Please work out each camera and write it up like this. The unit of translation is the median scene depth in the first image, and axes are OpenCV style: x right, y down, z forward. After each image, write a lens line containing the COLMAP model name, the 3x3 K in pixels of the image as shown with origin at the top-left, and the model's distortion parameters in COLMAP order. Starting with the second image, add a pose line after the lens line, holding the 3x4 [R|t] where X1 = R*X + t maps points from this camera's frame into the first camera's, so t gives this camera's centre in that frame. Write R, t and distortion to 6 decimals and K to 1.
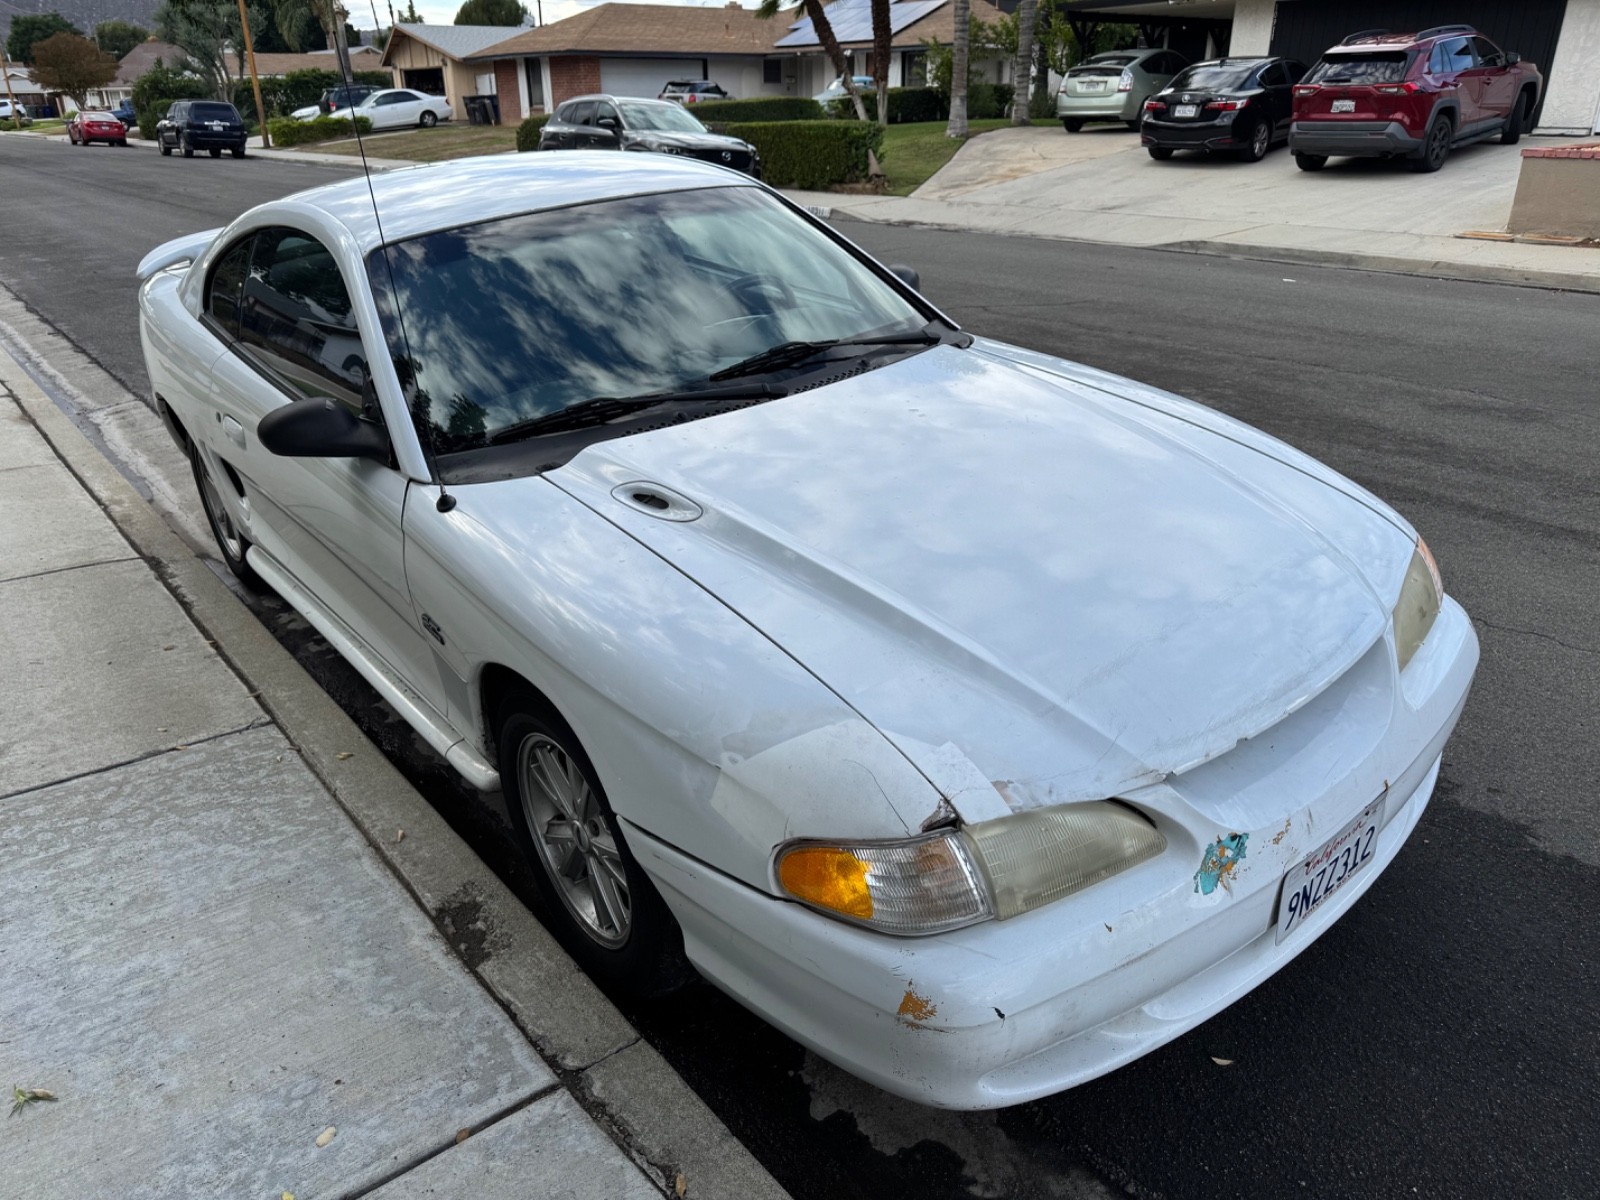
lens RADIAL K [[1143.0, 0, 794.9], [0, 1143.0, 591.4], [0, 0, 1]] dist [0.023646, -0.027099]
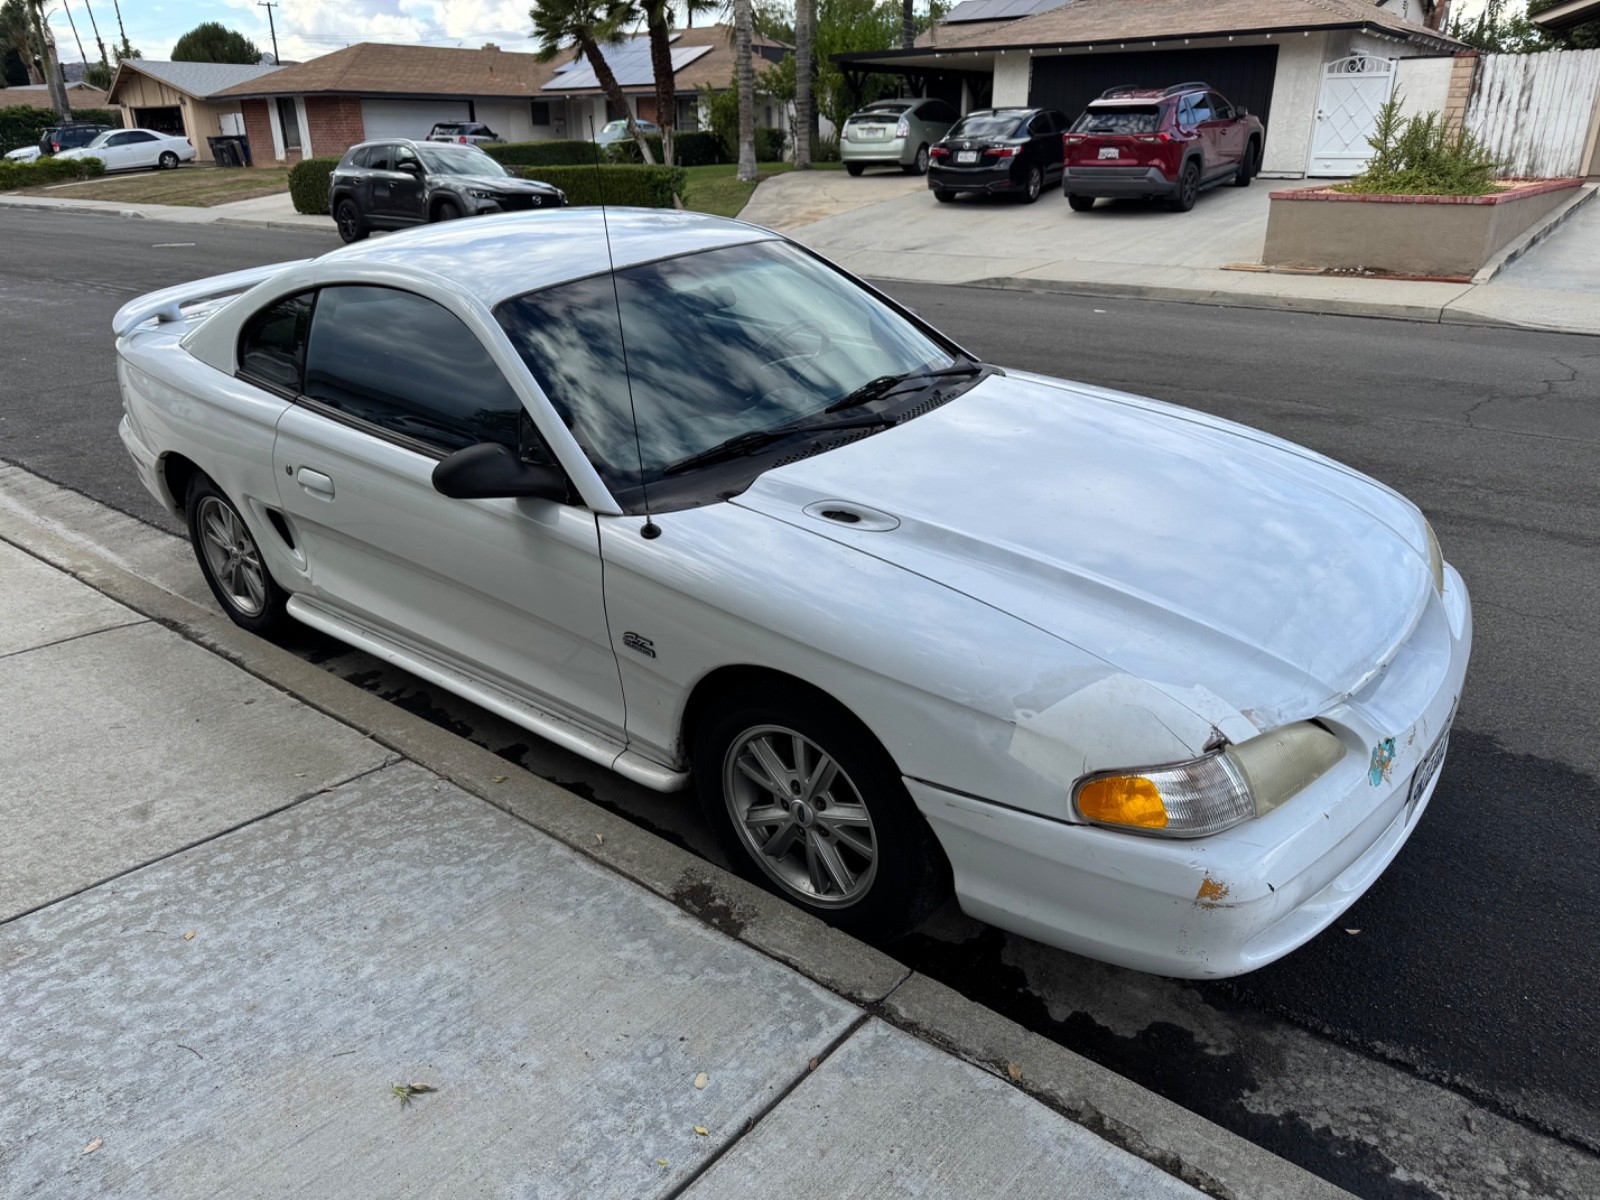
lens RADIAL K [[1143.0, 0, 796.1], [0, 1143.0, 595.5], [0, 0, 1]] dist [0.023646, -0.027099]
pose [[0.979274, -0.070678, 0.189808, -0.245876], [0.075857, 0.996915, -0.020152, 0.012549], [-0.187798, 0.034132, 0.981614, -0.073992]]
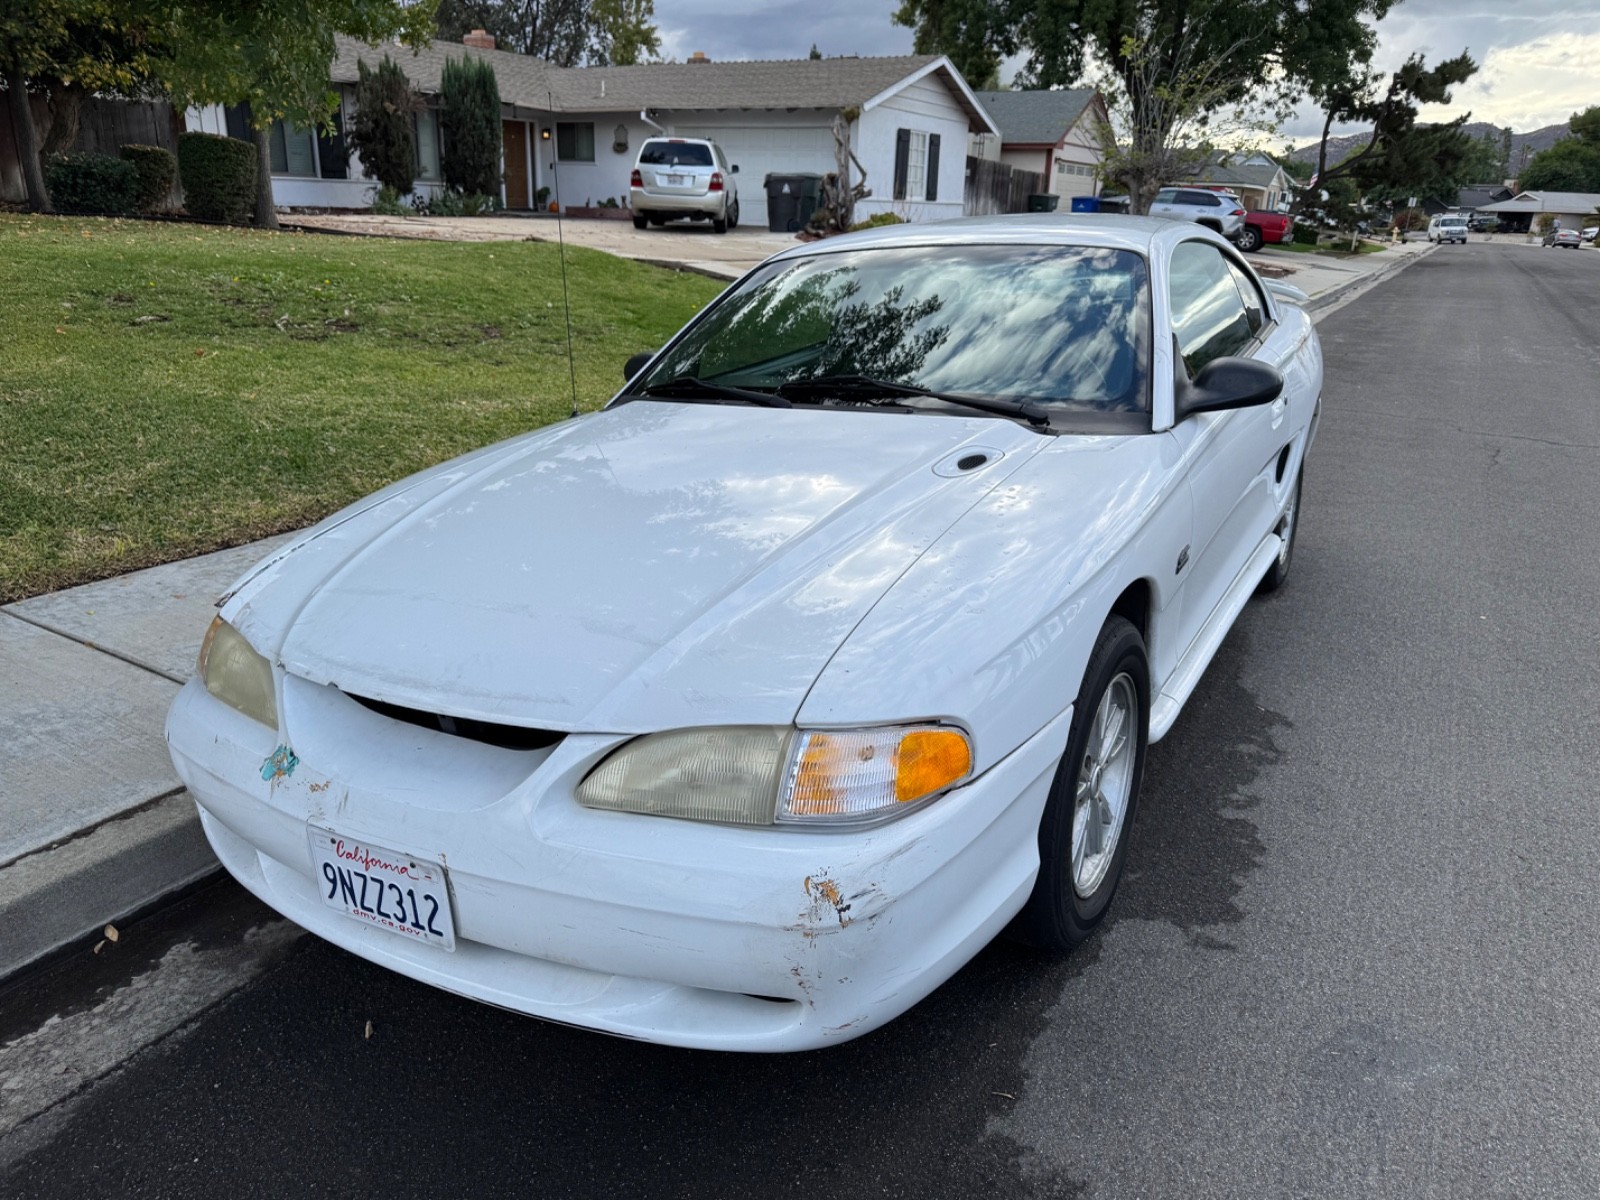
lens RADIAL K [[1143.0, 0, 810.0], [0, 1143.0, 597.7], [0, 0, 1]] dist [0.023646, -0.027099]
pose [[0.365246, 0.328574, -0.870996, 0.715649], [-0.403698, 0.898988, 0.169846, -0.149002], [0.838823, 0.289584, 0.460996, 0.420943]]
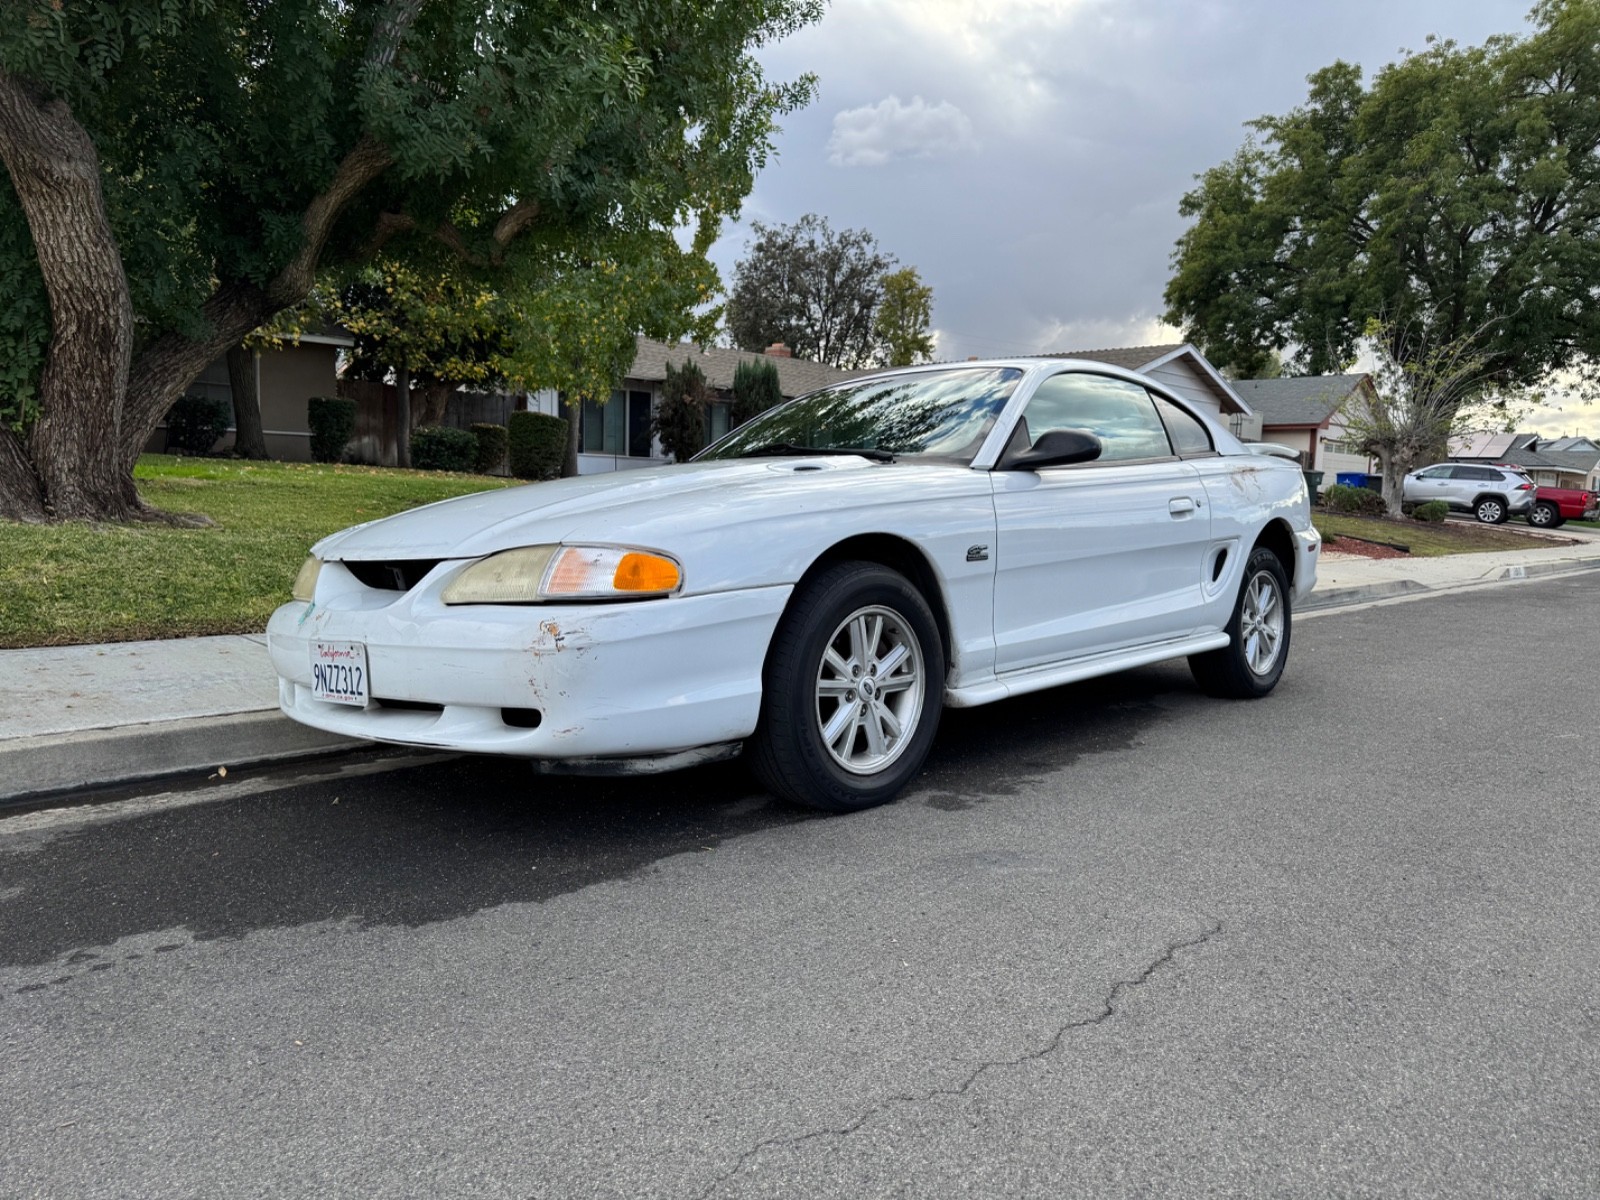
lens RADIAL K [[1143.0, 0, 796.2], [0, 1143.0, 610.4], [0, 0, 1]] dist [0.023646, -0.027099]
pose [[0.106624, 0.117380, -0.987347, 1.053751], [-0.422731, 0.904143, 0.061837, -0.090649], [0.899961, 0.410789, 0.146023, 0.683091]]
